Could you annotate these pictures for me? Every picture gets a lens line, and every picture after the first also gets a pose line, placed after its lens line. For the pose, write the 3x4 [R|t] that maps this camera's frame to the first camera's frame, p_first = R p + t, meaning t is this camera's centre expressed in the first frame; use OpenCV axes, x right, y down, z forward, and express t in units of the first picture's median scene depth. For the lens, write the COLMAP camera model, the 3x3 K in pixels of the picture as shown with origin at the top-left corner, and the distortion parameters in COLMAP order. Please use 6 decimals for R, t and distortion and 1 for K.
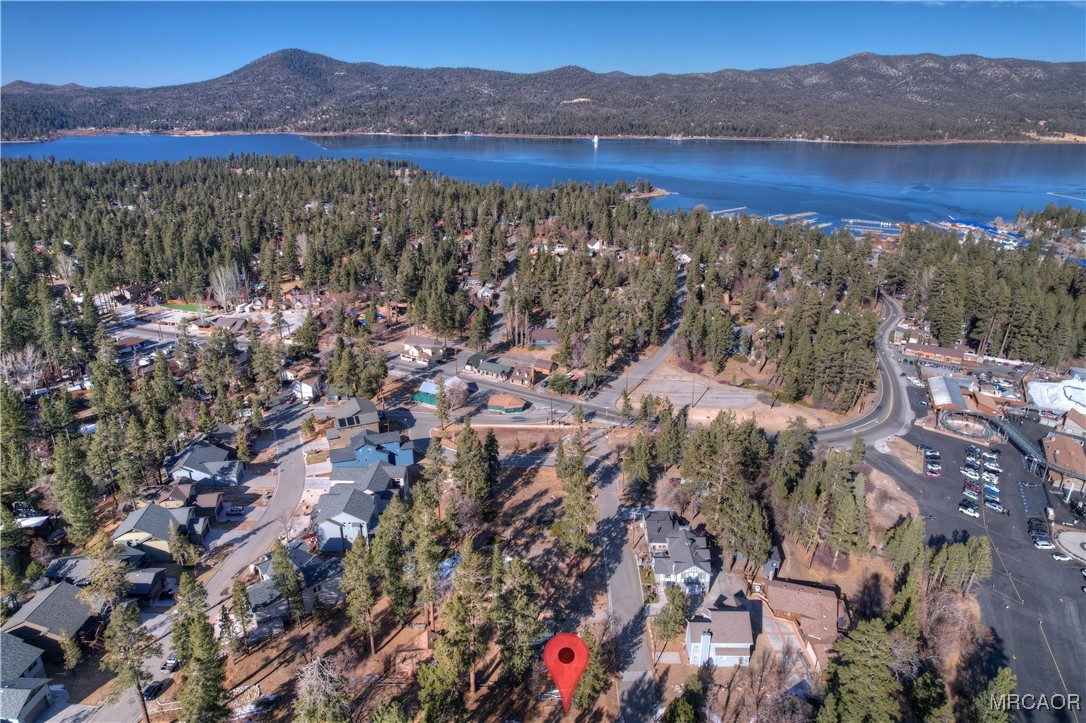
lens RADIAL K [[695.4, 0, 543.2], [0, 695.4, 361.8], [0, 0, 1]] dist [-0.072100, 0.065723]
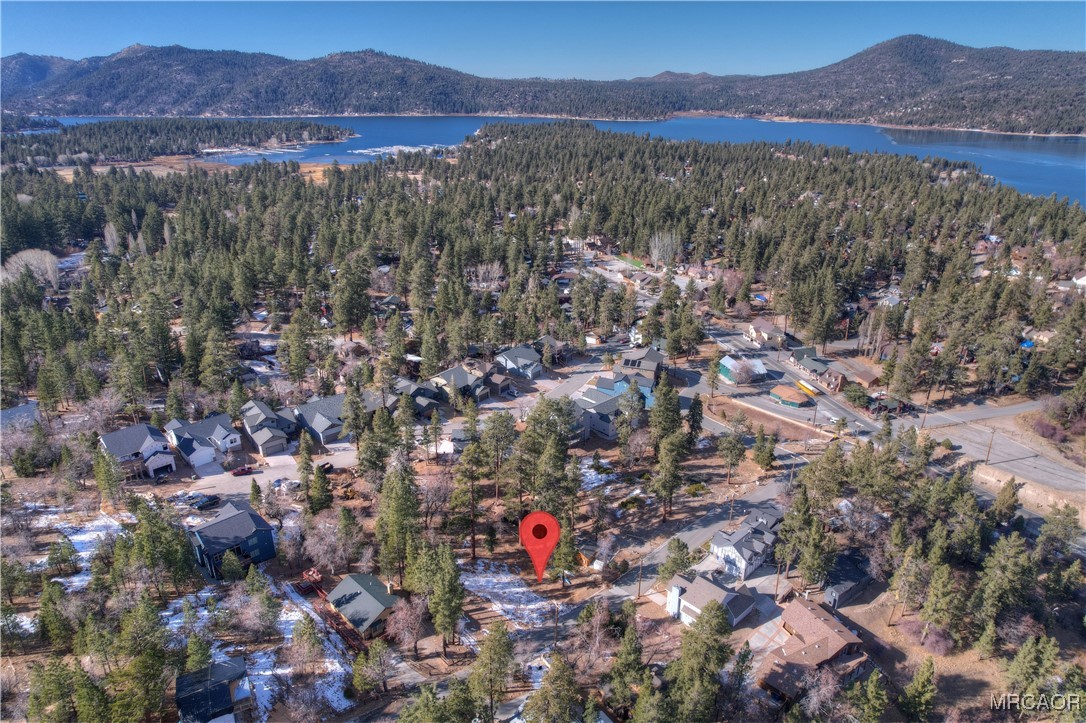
lens RADIAL K [[695.4, 0, 543.1], [0, 695.4, 362.5], [0, 0, 1]] dist [-0.072100, 0.065723]
pose [[0.703056, 0.265569, -0.659686, 0.262431], [-0.255015, 0.960107, 0.114728, -0.008906], [0.663837, 0.087570, 0.742733, -0.001022]]
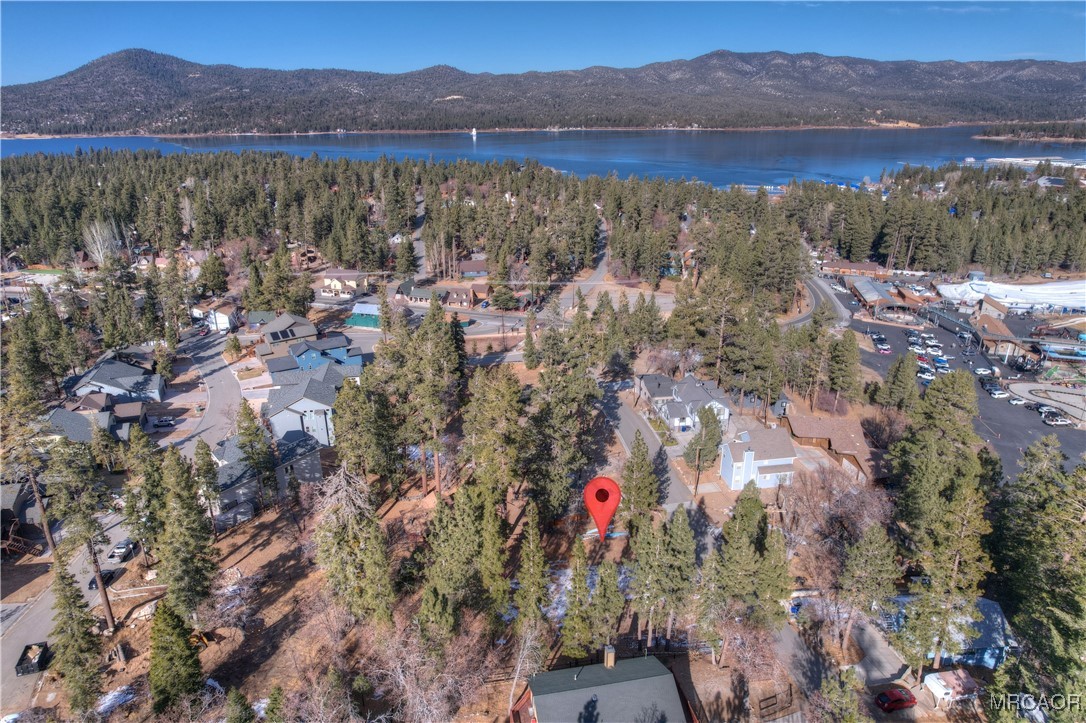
lens RADIAL K [[695.4, 0, 543.2], [0, 695.4, 361.6], [0, 0, 1]] dist [-0.072100, 0.065723]
pose [[0.984243, -0.072021, 0.161487, -0.062711], [0.073049, 0.997328, -0.000427, 0.093540], [-0.161025, 0.012216, 0.986875, 0.048311]]
